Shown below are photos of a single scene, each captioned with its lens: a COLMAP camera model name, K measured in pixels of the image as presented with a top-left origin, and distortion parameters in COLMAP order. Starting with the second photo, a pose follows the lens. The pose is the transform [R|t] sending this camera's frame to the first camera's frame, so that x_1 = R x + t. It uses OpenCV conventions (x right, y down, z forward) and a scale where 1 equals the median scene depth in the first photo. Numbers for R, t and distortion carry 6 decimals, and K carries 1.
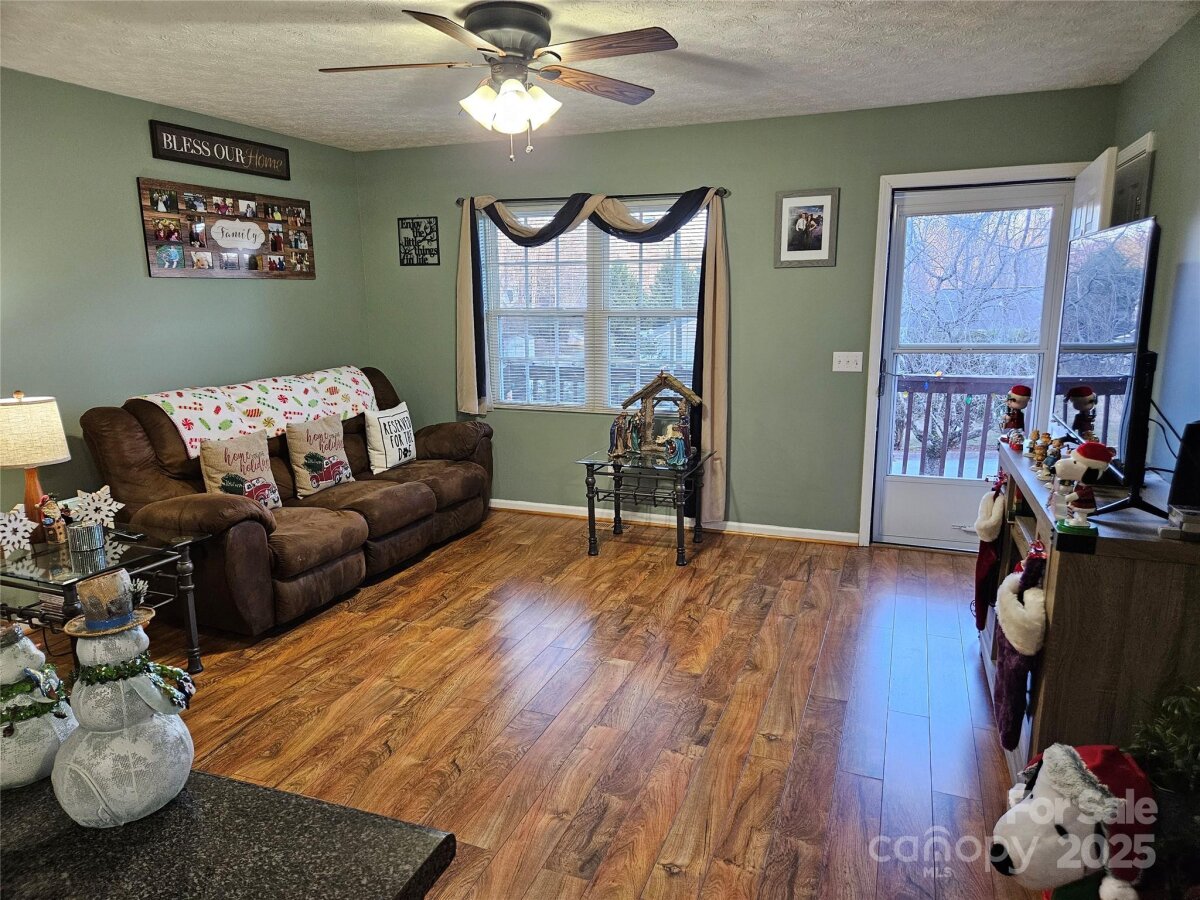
lens RADIAL K [[800.8, 0, 602.9], [0, 800.8, 458.3], [0, 0, 1]] dist [0.060242, -0.043251]
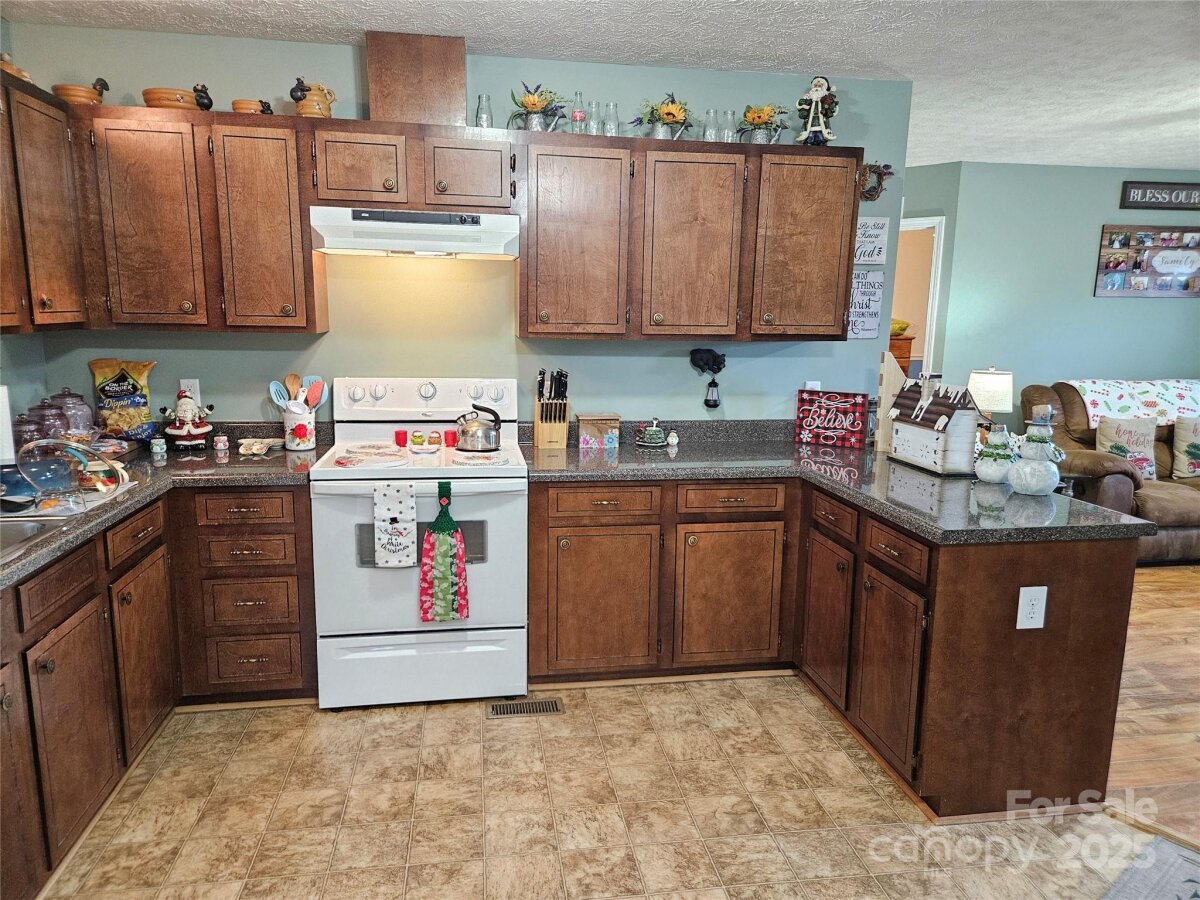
lens RADIAL K [[800.8, 0, 595.3], [0, 800.8, 457.7], [0, 0, 1]] dist [0.060242, -0.043251]
pose [[0.503399, 0.171899, -0.846782, 0.230770], [-0.190897, 0.977920, 0.085035, 0.086432], [0.842702, 0.118842, 0.525099, -0.398475]]
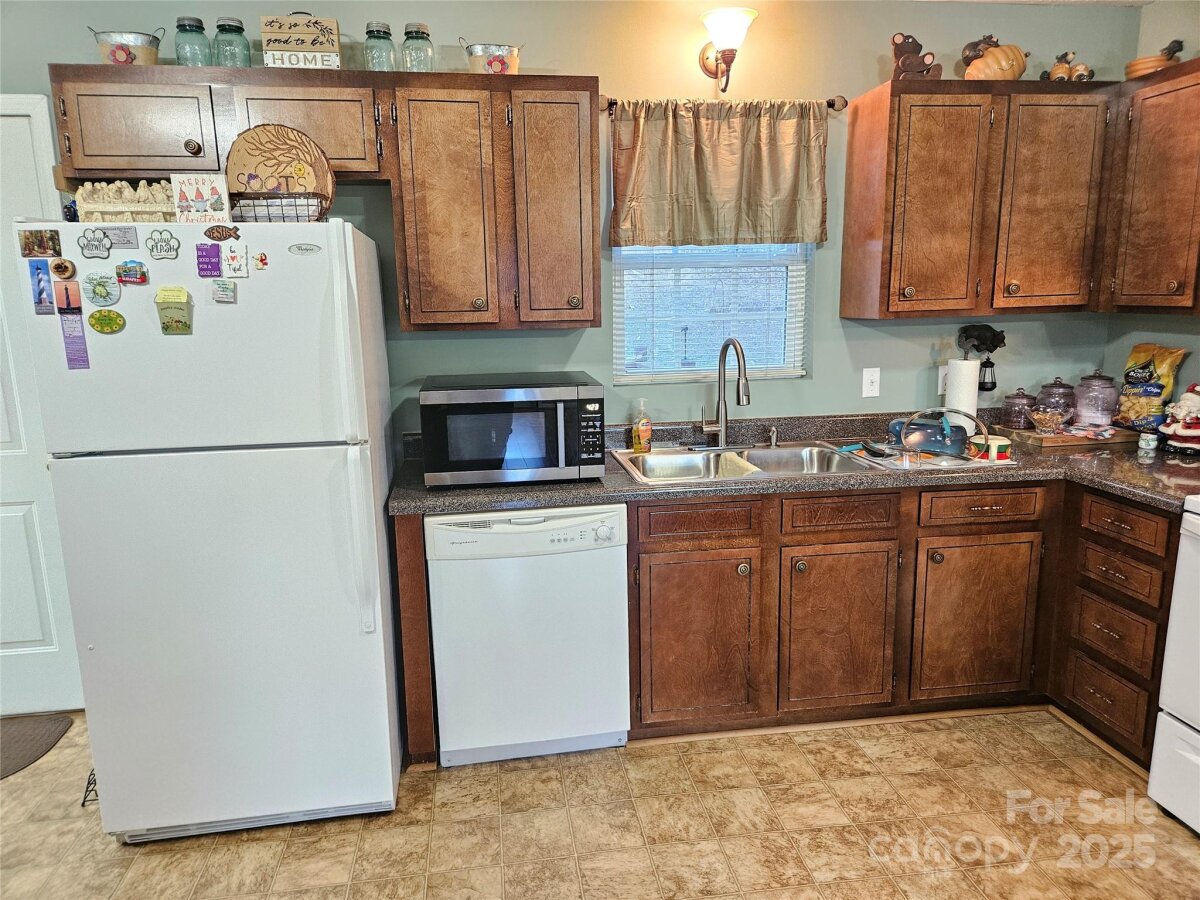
lens RADIAL K [[800.8, 0, 589.5], [0, 800.8, 450.4], [0, 0, 1]] dist [0.060242, -0.043251]
pose [[-0.869554, 0.121334, -0.478700, 0.121232], [-0.072053, 0.927801, 0.366050, 0.005576], [0.488553, 0.352792, -0.798031, -0.017697]]
